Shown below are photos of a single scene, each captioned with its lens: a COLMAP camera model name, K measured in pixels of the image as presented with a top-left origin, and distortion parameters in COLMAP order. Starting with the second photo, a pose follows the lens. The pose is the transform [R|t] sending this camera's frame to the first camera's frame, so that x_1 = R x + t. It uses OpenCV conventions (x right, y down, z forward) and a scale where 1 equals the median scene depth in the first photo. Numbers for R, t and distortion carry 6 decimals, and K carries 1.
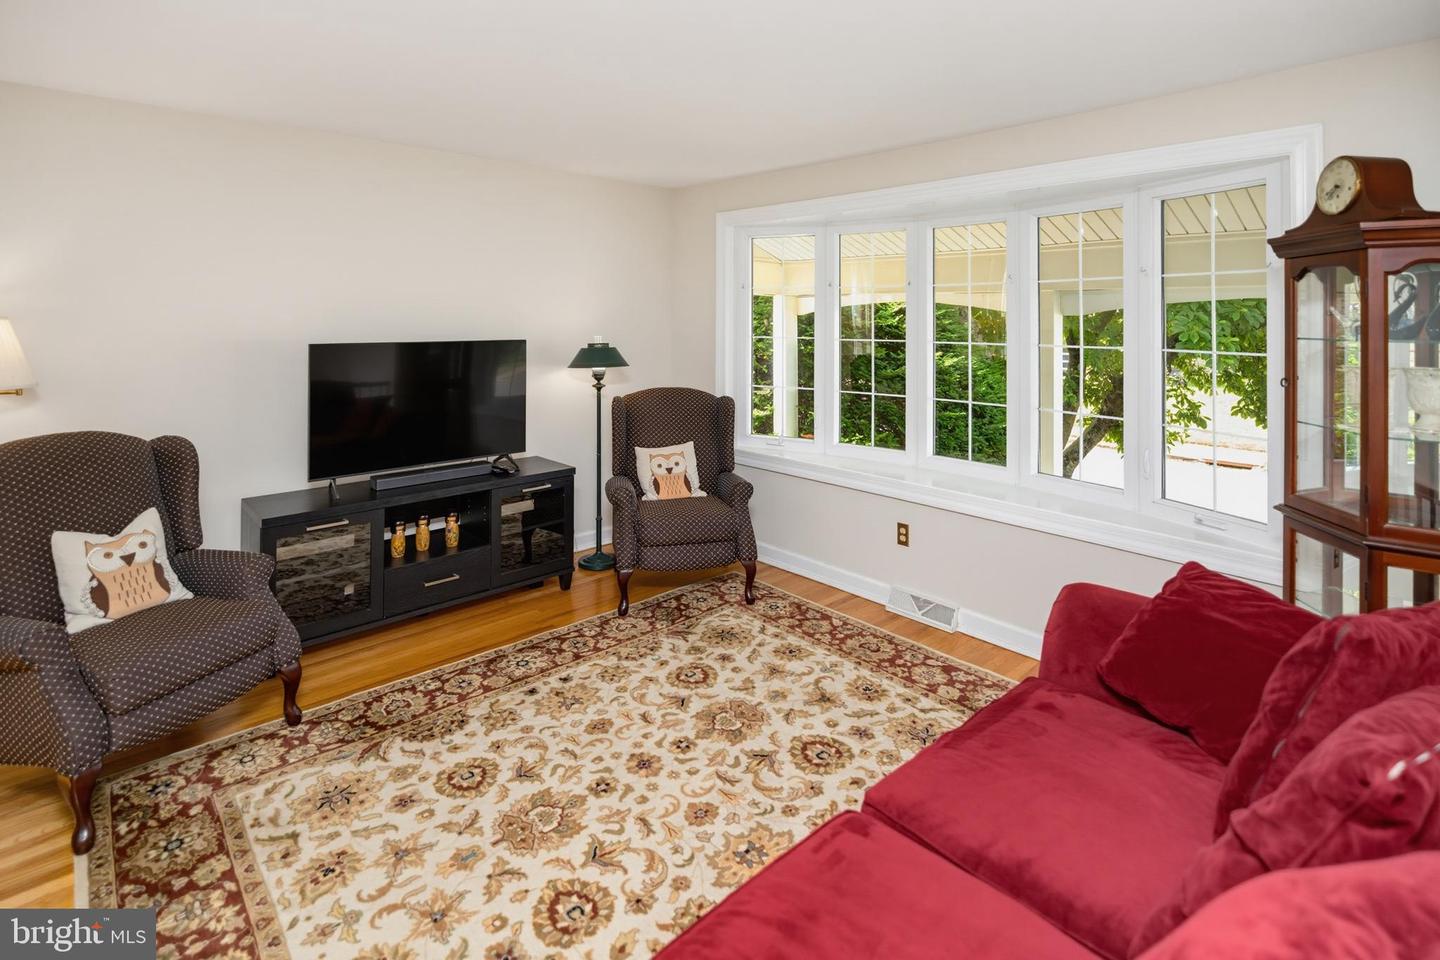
lens RADIAL K [[695.5, 0, 724.9], [0, 695.5, 363.1], [0, 0, 1]] dist [-0.001477, -0.001401]
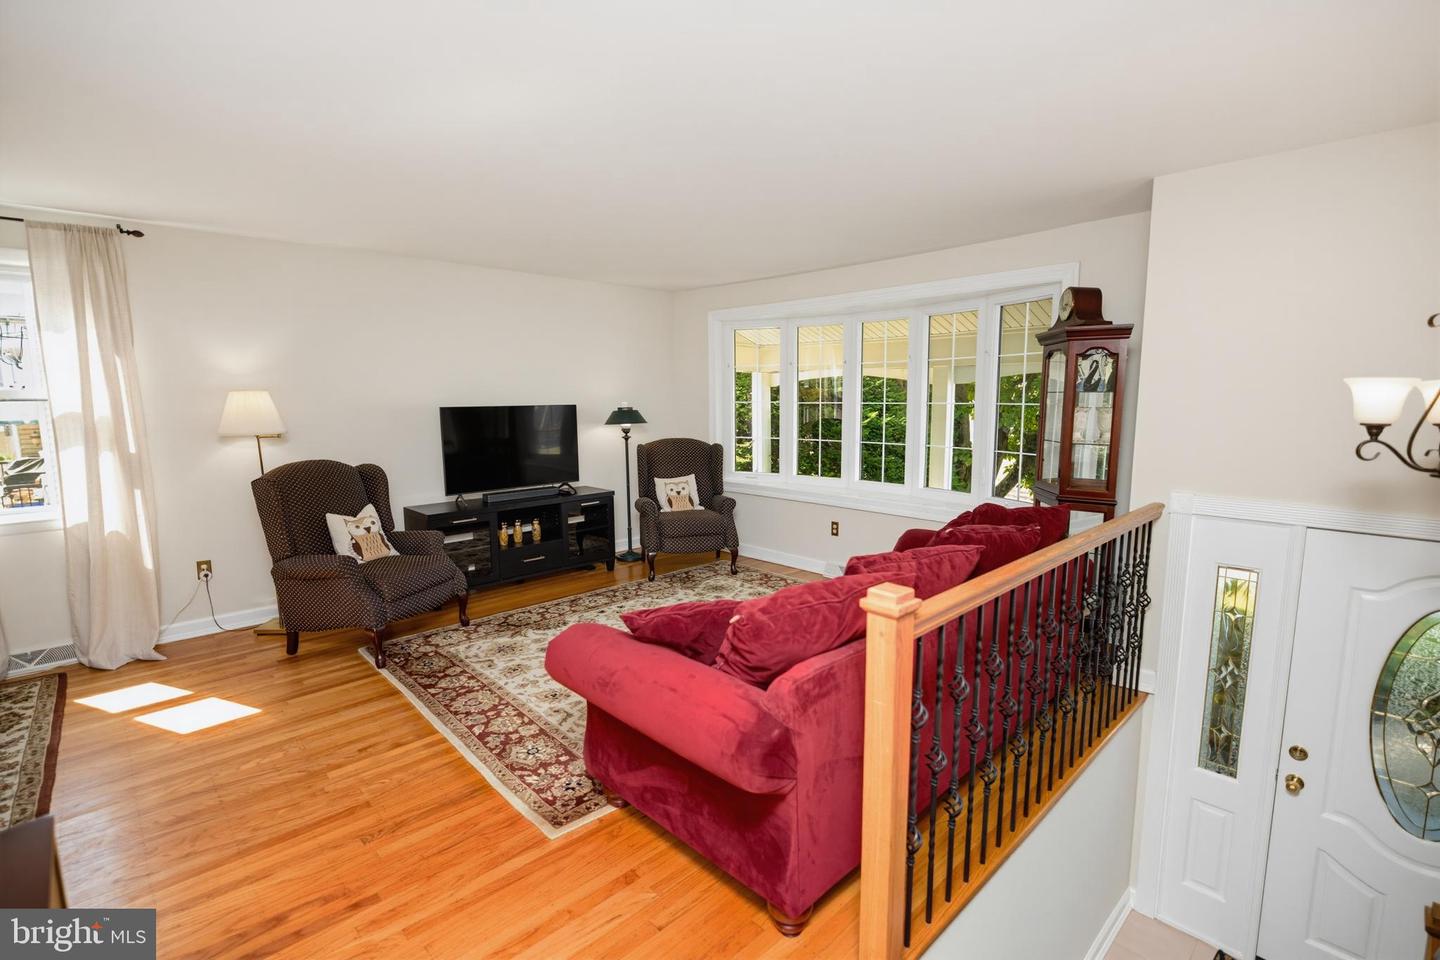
lens RADIAL K [[650.7, 0, 725.3], [0, 650.7, 451.6], [0, 0, 1]] dist [0.001247, -0.000061]
pose [[0.999790, -0.013581, 0.015340, -0.001380], [0.013252, 0.999684, 0.021347, 0.041341], [-0.015625, -0.021139, 0.999654, -0.372074]]
